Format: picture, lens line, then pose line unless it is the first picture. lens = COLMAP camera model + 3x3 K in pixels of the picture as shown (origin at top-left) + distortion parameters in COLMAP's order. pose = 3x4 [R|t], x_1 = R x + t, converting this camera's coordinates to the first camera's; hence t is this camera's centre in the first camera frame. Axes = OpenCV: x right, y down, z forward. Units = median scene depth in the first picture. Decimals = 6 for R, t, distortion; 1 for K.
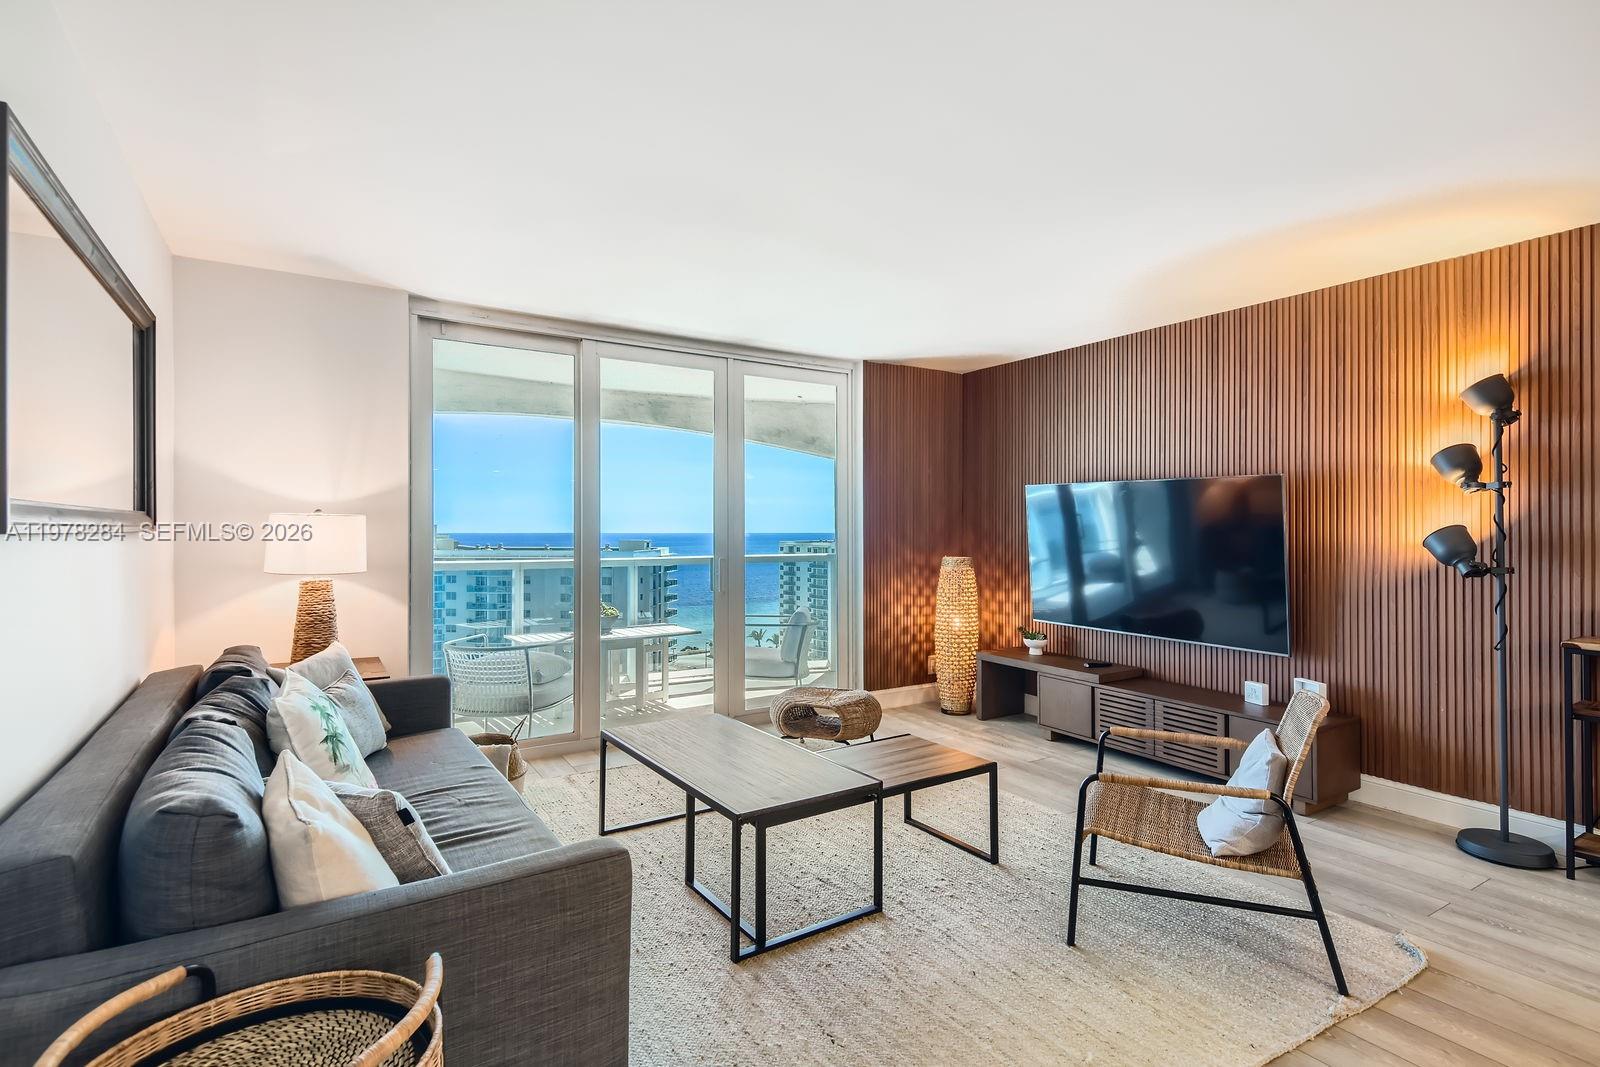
lens RADIAL K [[764.7, 0, 801.4], [0, 764.7, 529.3], [0, 0, 1]] dist [0.014202, 0.000177]
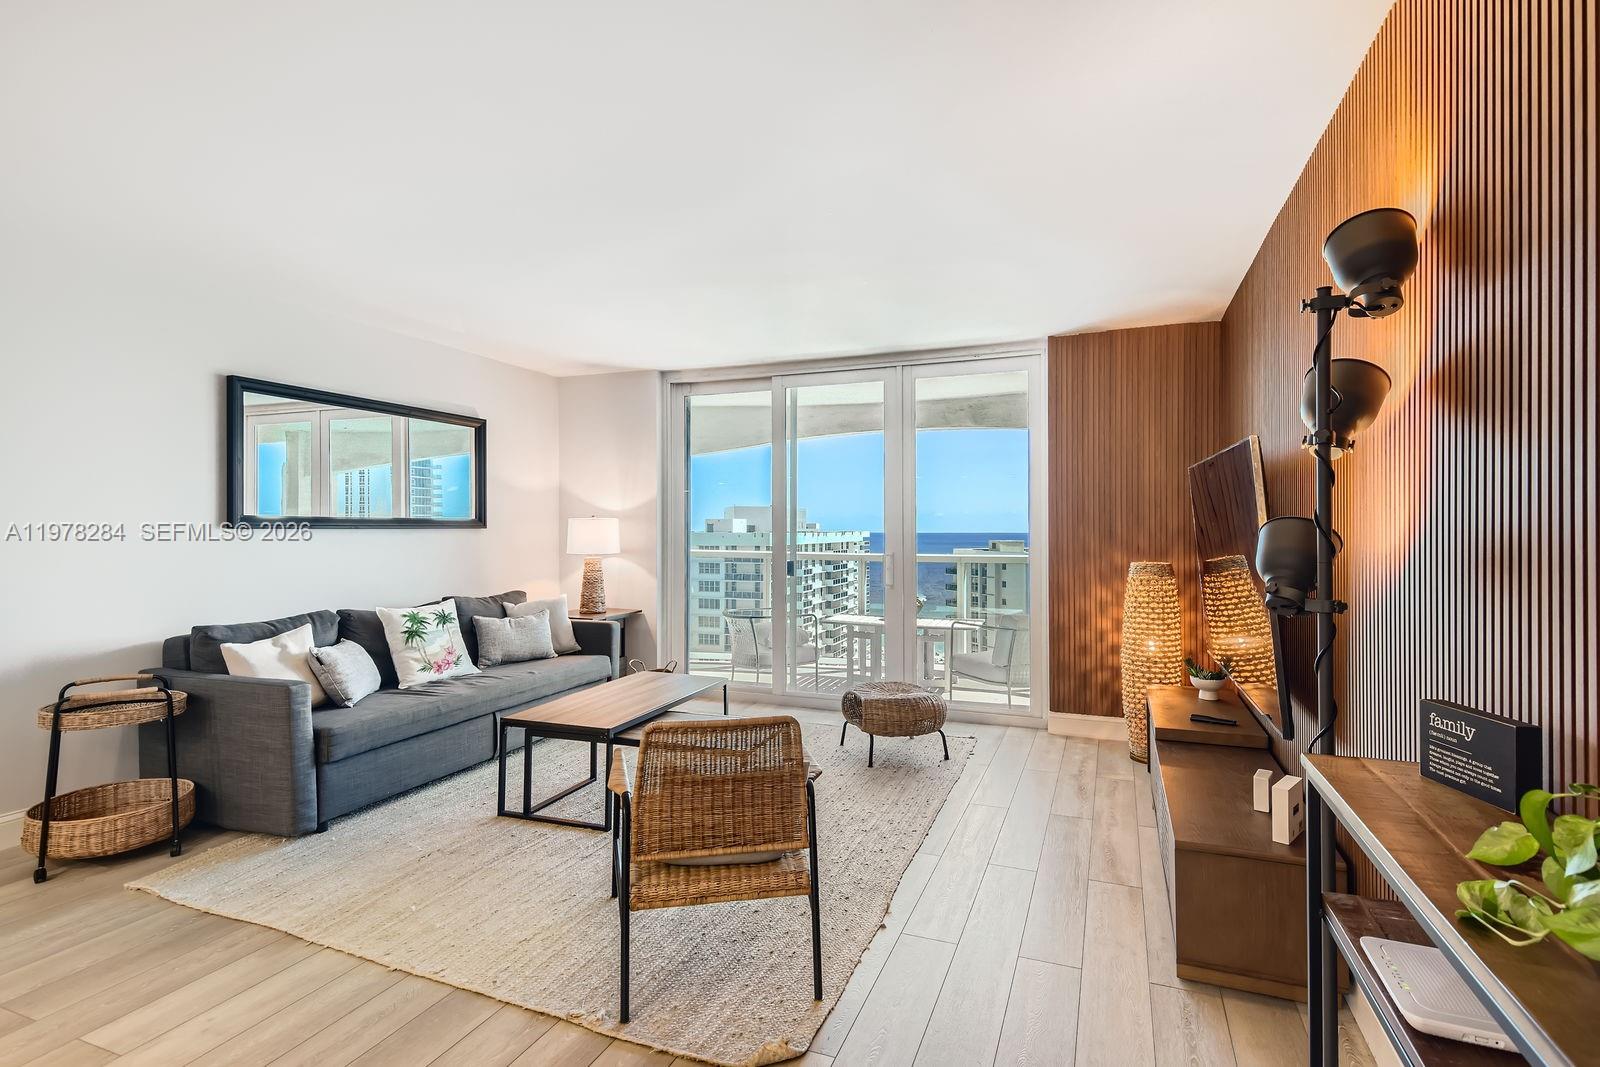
lens RADIAL K [[764.7, 0, 808.7], [0, 764.7, 532.4], [0, 0, 1]] dist [0.014202, 0.000177]
pose [[0.594720, 0.001226, -0.803932, 0.665973], [-0.000591, 0.999999, 0.001088, 0.005901], [0.803933, -0.000172, 0.594720, 0.268532]]
